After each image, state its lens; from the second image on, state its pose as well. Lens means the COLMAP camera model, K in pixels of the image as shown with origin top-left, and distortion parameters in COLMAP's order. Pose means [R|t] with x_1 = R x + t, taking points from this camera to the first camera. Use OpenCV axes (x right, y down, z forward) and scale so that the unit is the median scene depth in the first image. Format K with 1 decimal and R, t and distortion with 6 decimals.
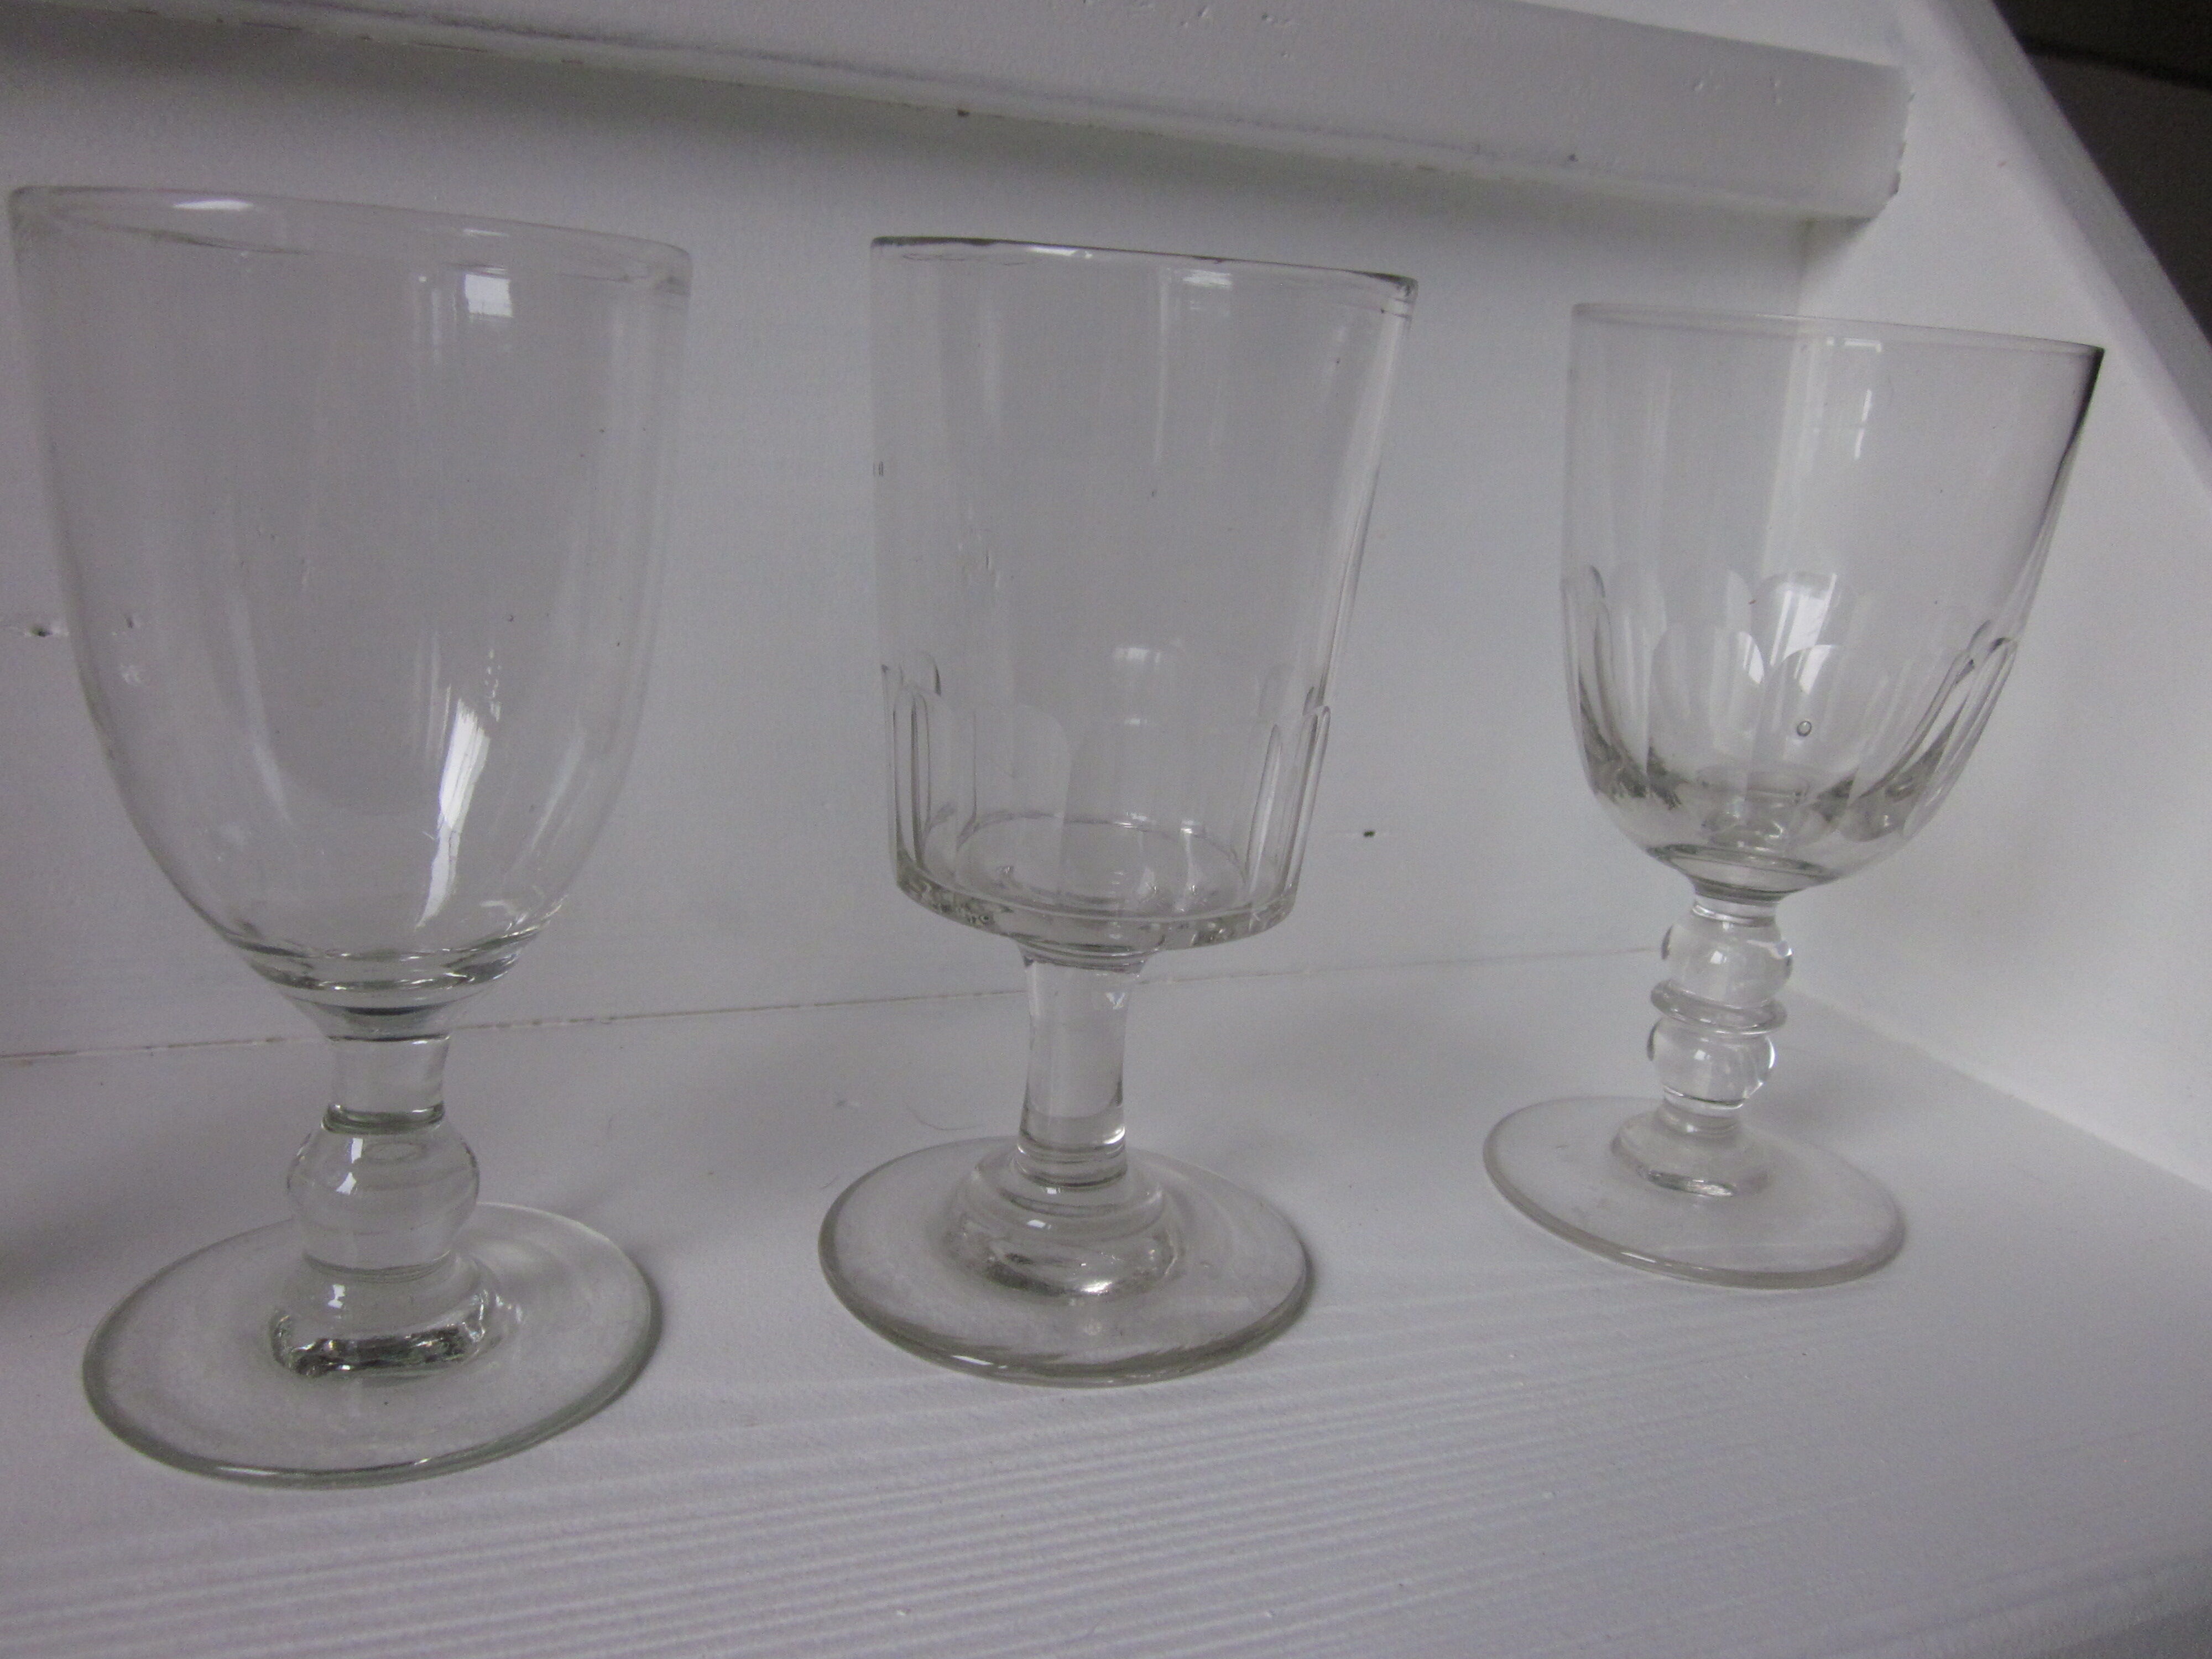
lens RADIAL K [[1841.0, 0, 1106.0], [0, 1841.0, 829.5], [0, 0, 1]] dist [-0.042026, 0.011667]
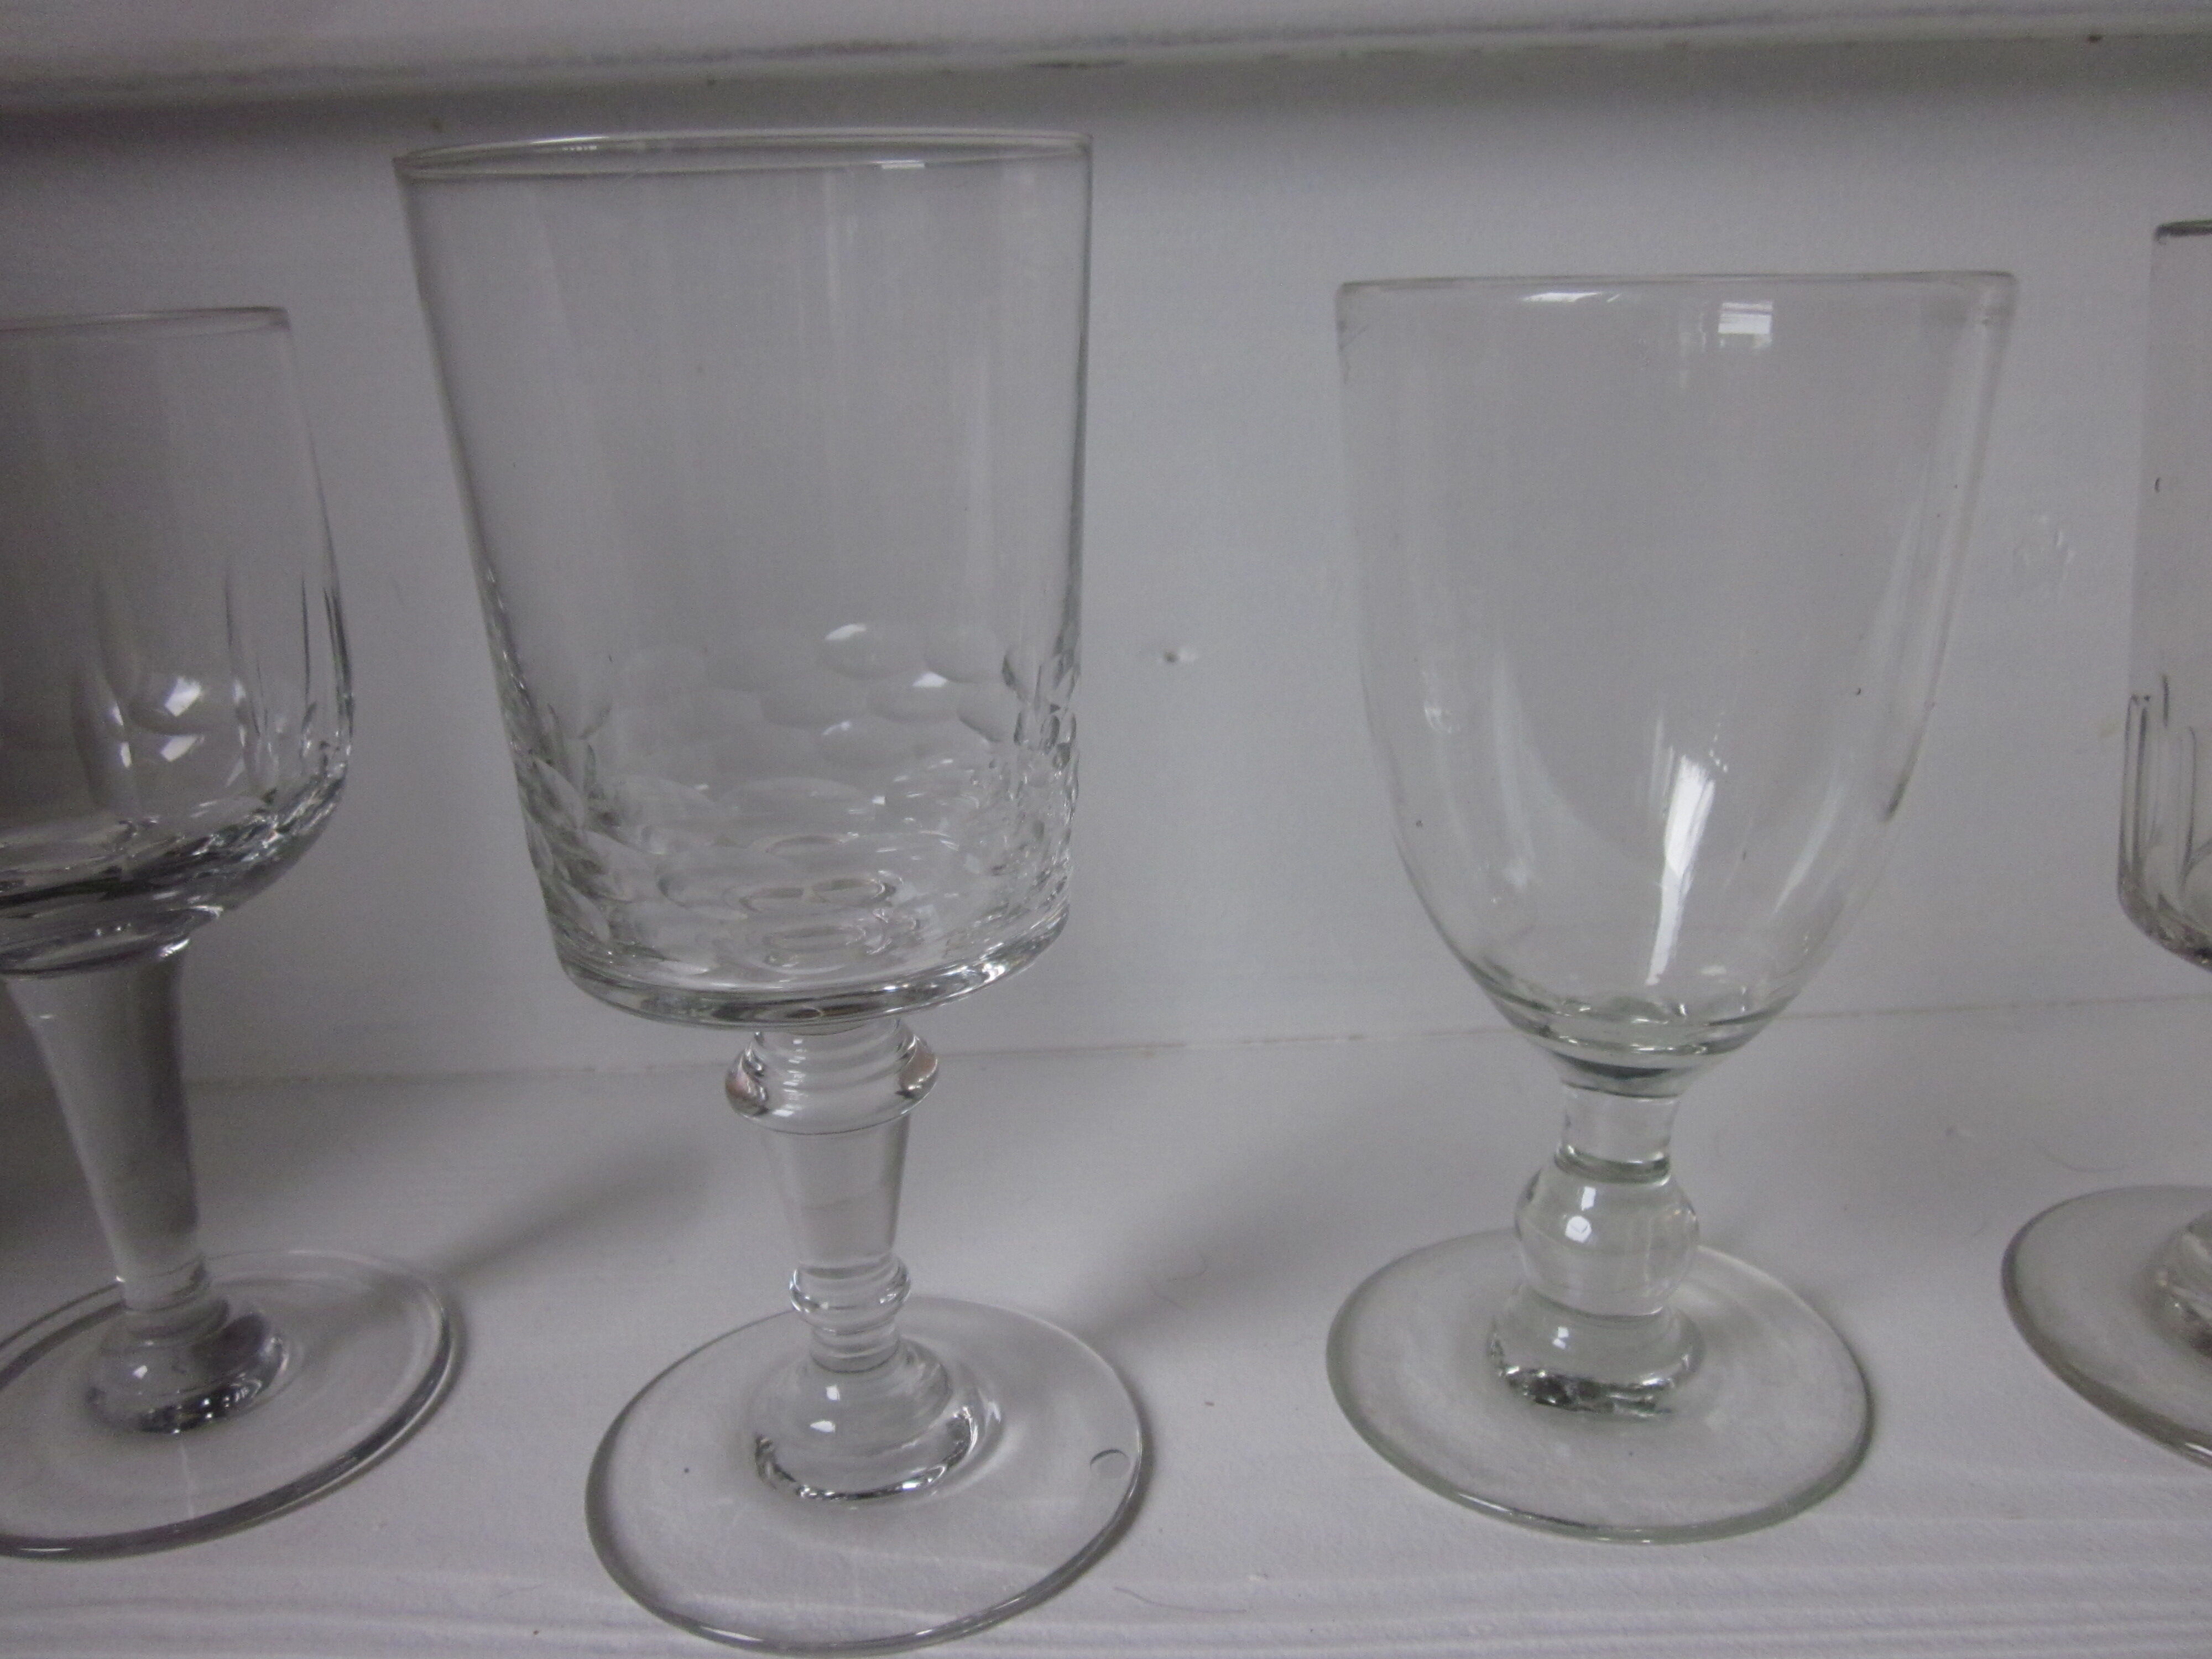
lens RADIAL K [[1841.0, 0, 1106.0], [0, 1841.0, 829.5], [0, 0, 1]] dist [-0.042026, 0.011667]
pose [[0.926067, 0.008127, -0.377272, -0.238925], [0.012925, 0.998498, 0.053235, -0.074441], [0.377139, -0.054175, 0.924571, -0.024598]]
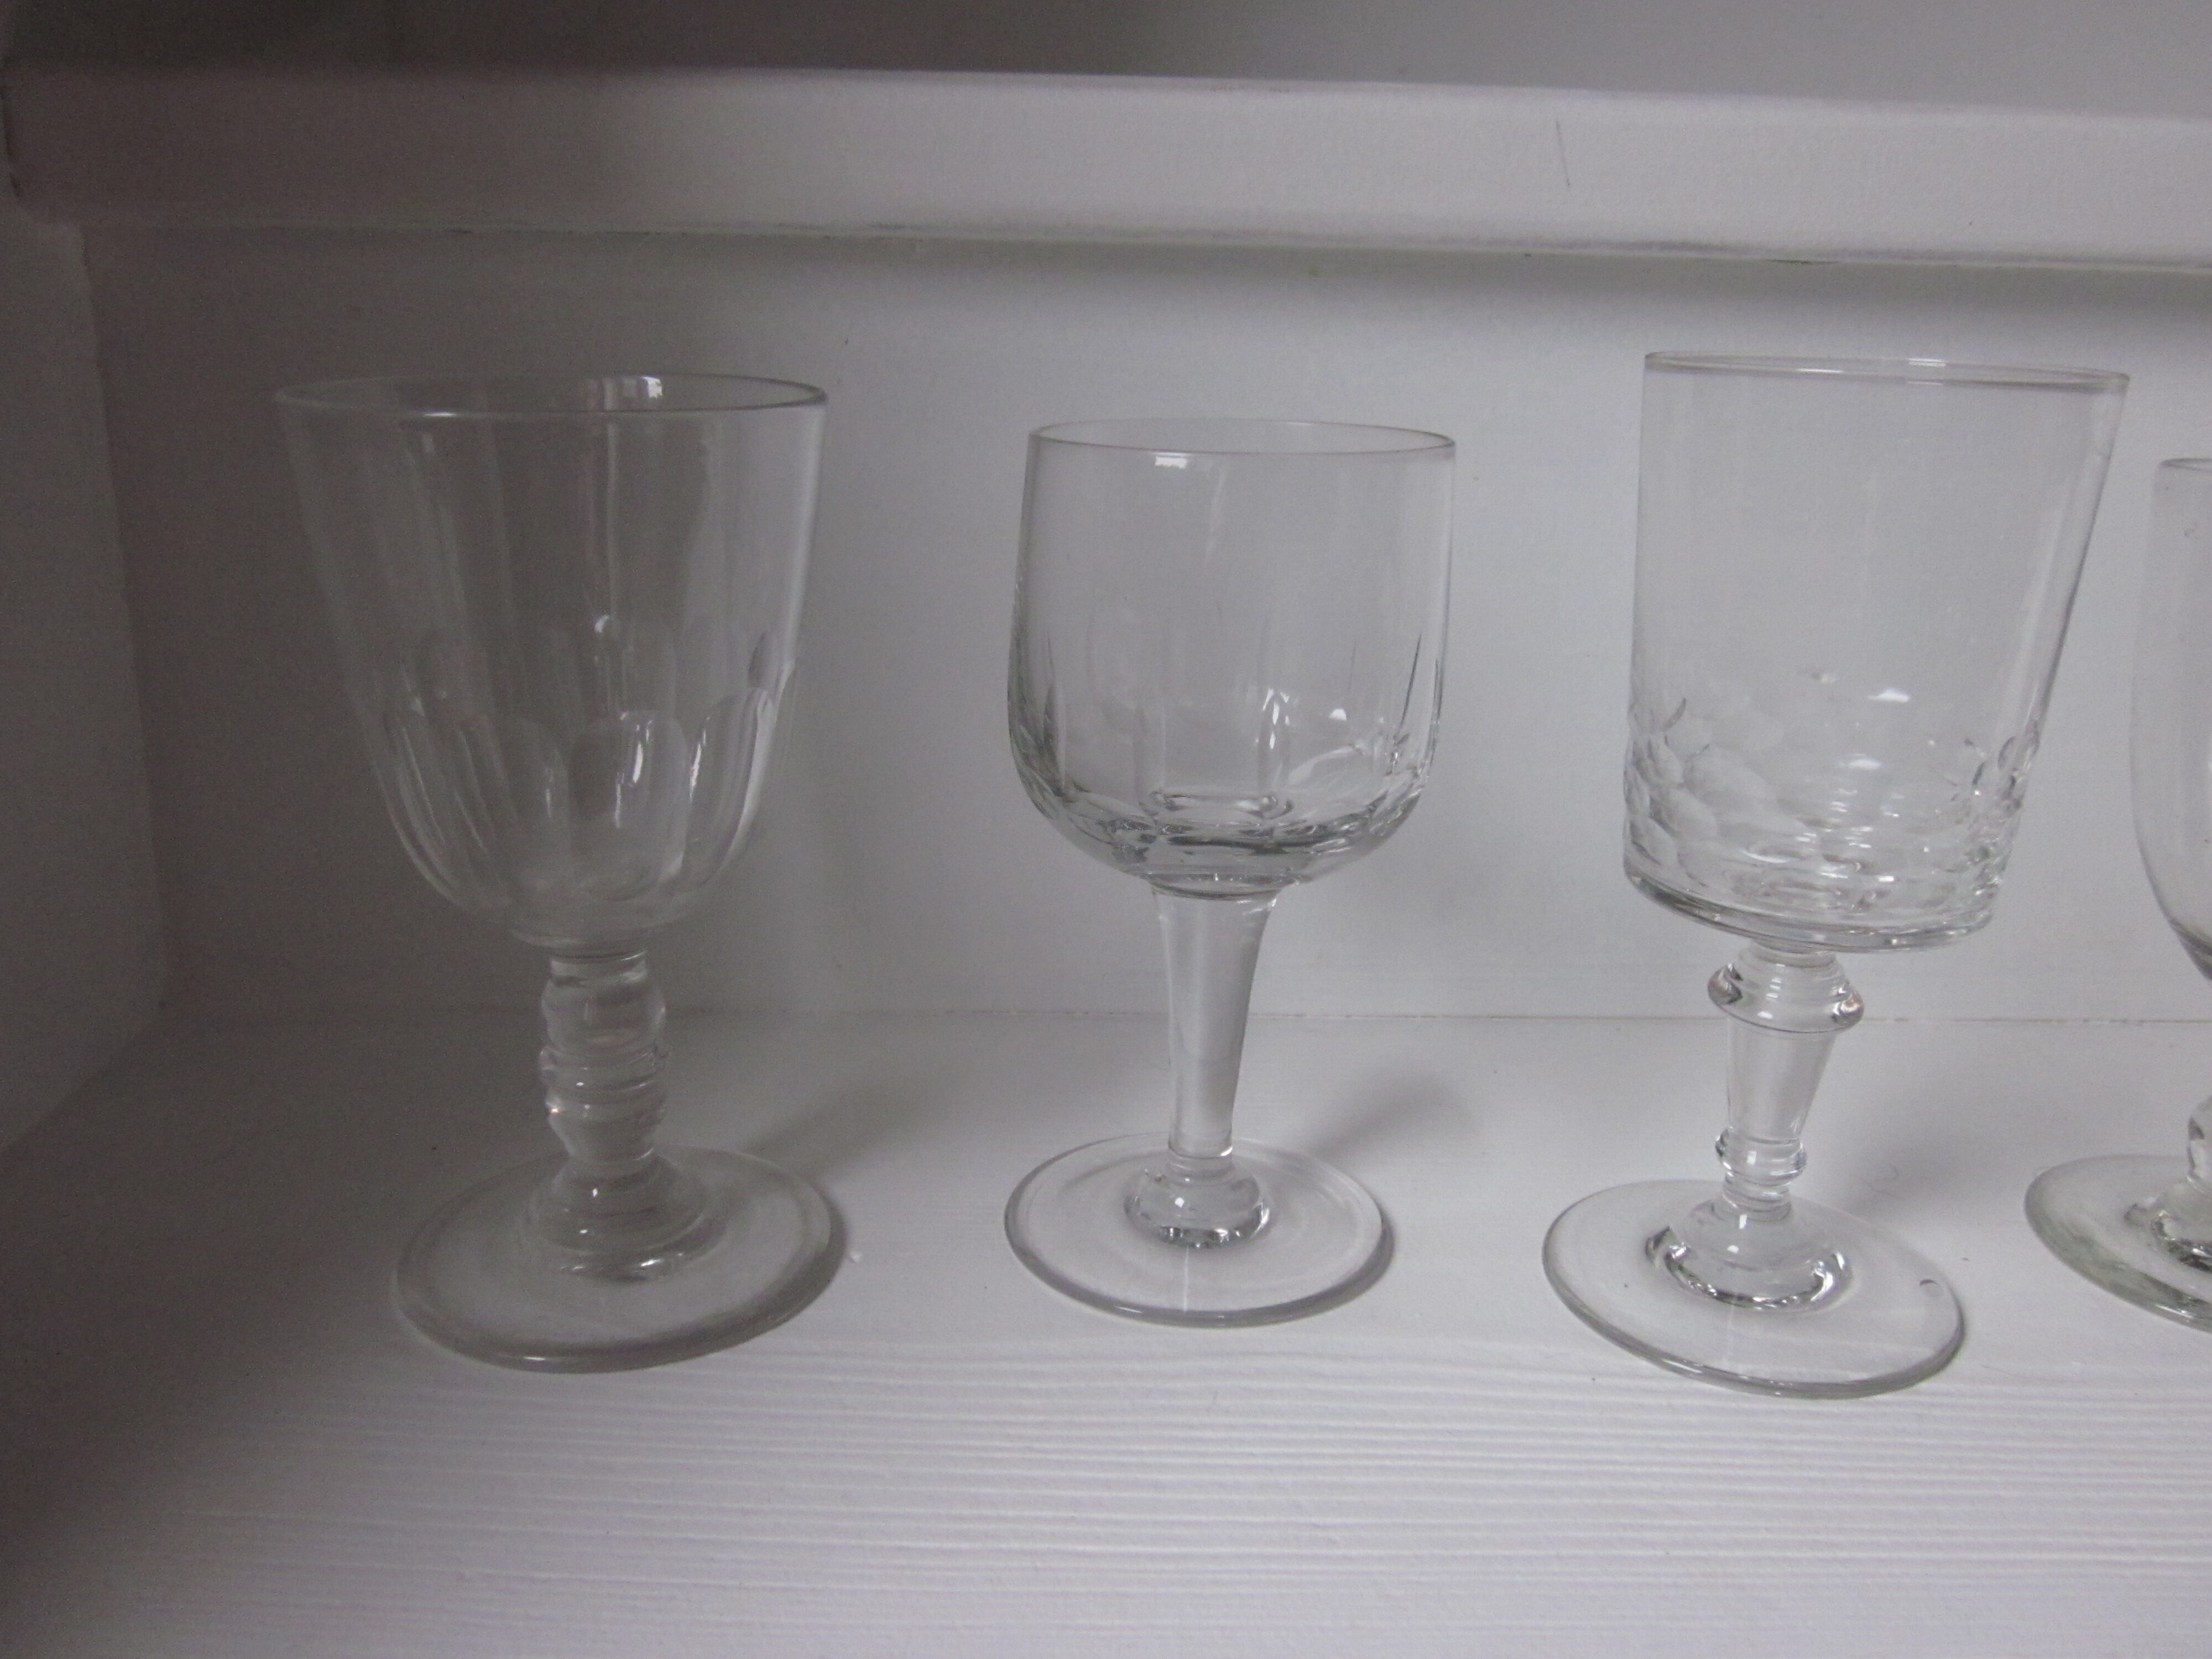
lens RADIAL K [[1841.0, 0, 1106.0], [0, 1841.0, 829.5], [0, 0, 1]] dist [-0.042026, 0.011667]
pose [[0.928256, 0.049864, -0.368584, -0.638498], [-0.041832, 0.998681, 0.029755, -0.045091], [0.369582, -0.012202, 0.929118, -0.544304]]
